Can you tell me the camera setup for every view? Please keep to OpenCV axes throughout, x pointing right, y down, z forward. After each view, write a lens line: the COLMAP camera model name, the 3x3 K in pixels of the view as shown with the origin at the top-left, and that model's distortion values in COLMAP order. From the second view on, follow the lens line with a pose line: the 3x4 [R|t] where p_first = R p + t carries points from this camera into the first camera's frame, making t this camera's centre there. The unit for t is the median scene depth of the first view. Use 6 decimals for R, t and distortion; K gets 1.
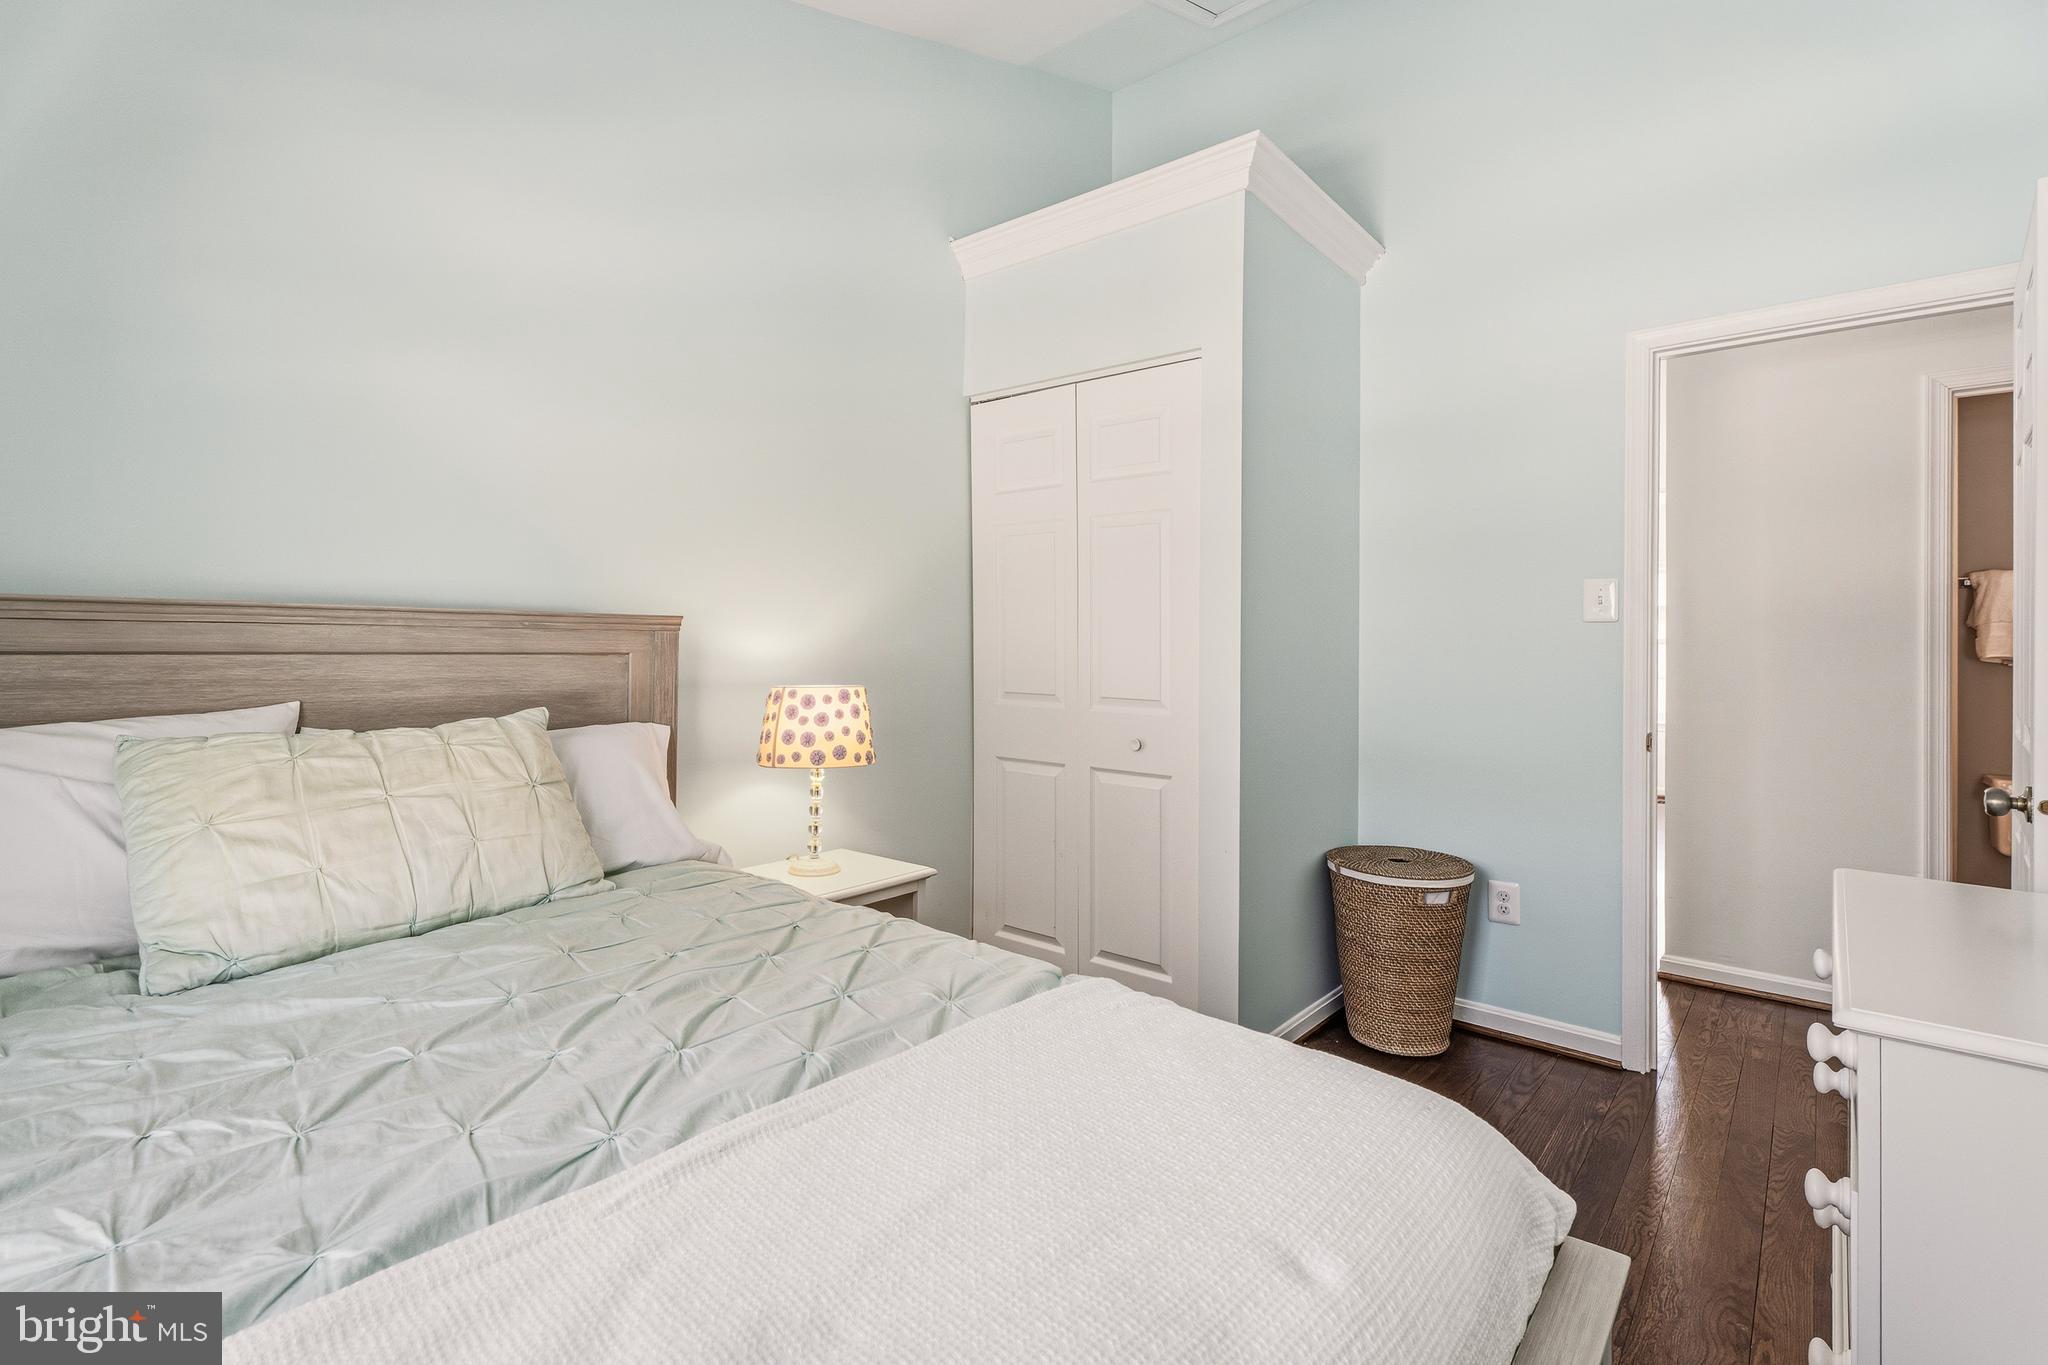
lens RADIAL K [[939.8, 0, 1022.0], [0, 939.8, 657.4], [0, 0, 1]] dist [0.000185, -0.000037]
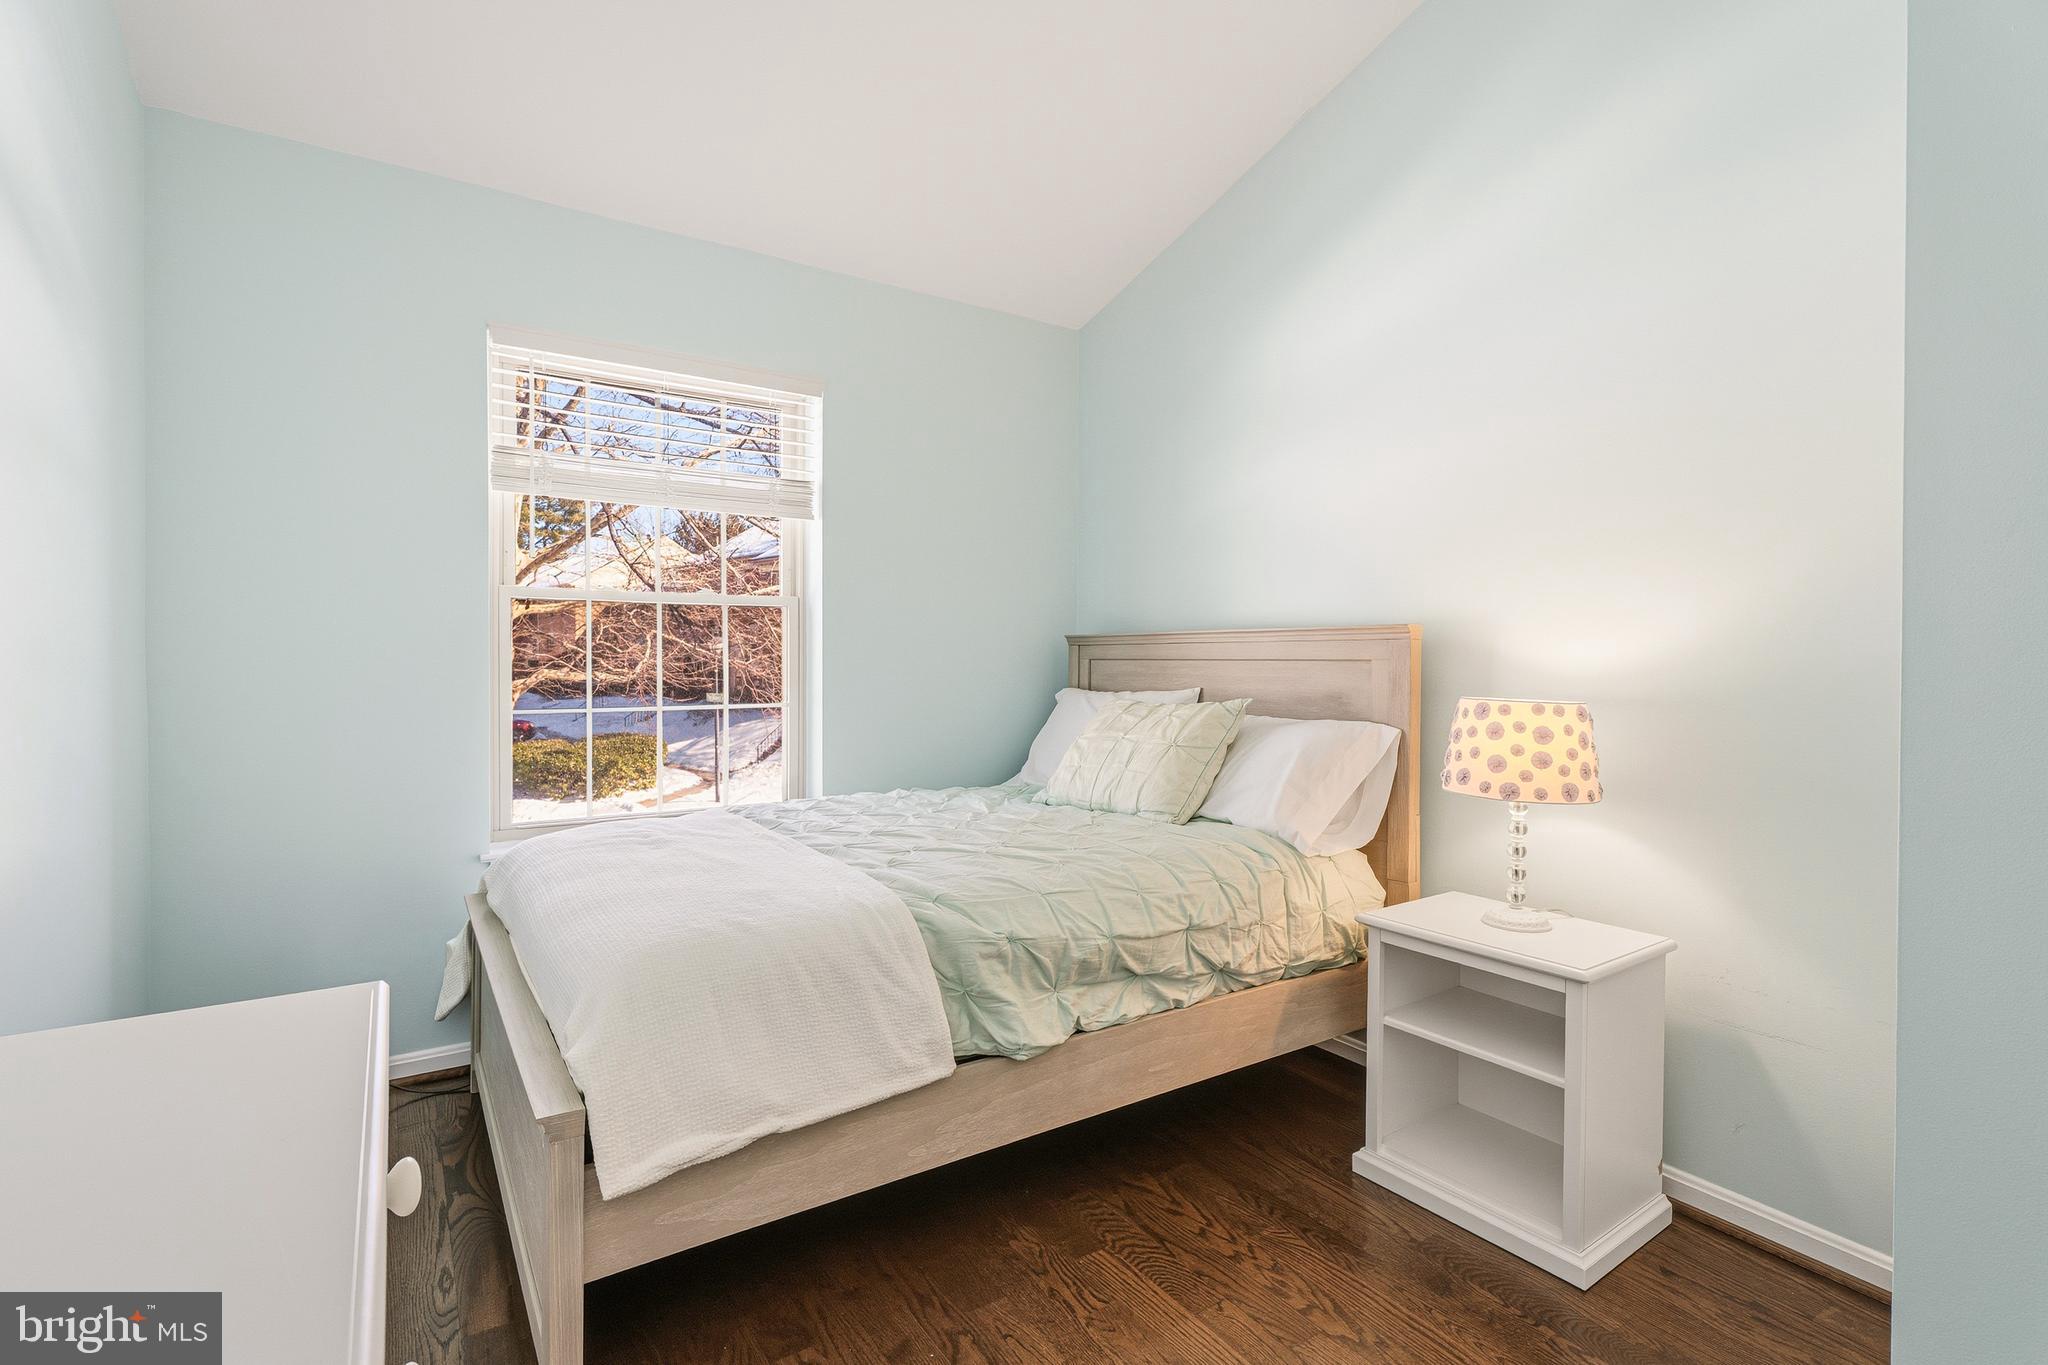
lens RADIAL K [[939.8, 0, 1022.0], [0, 939.8, 657.4], [0, 0, 1]] dist [0.000185, -0.000037]
pose [[-0.272419, -0.012979, -0.962091, 0.834459], [-0.016480, 0.999825, -0.008822, 0.009970], [0.962038, 0.013452, -0.272585, 0.978714]]
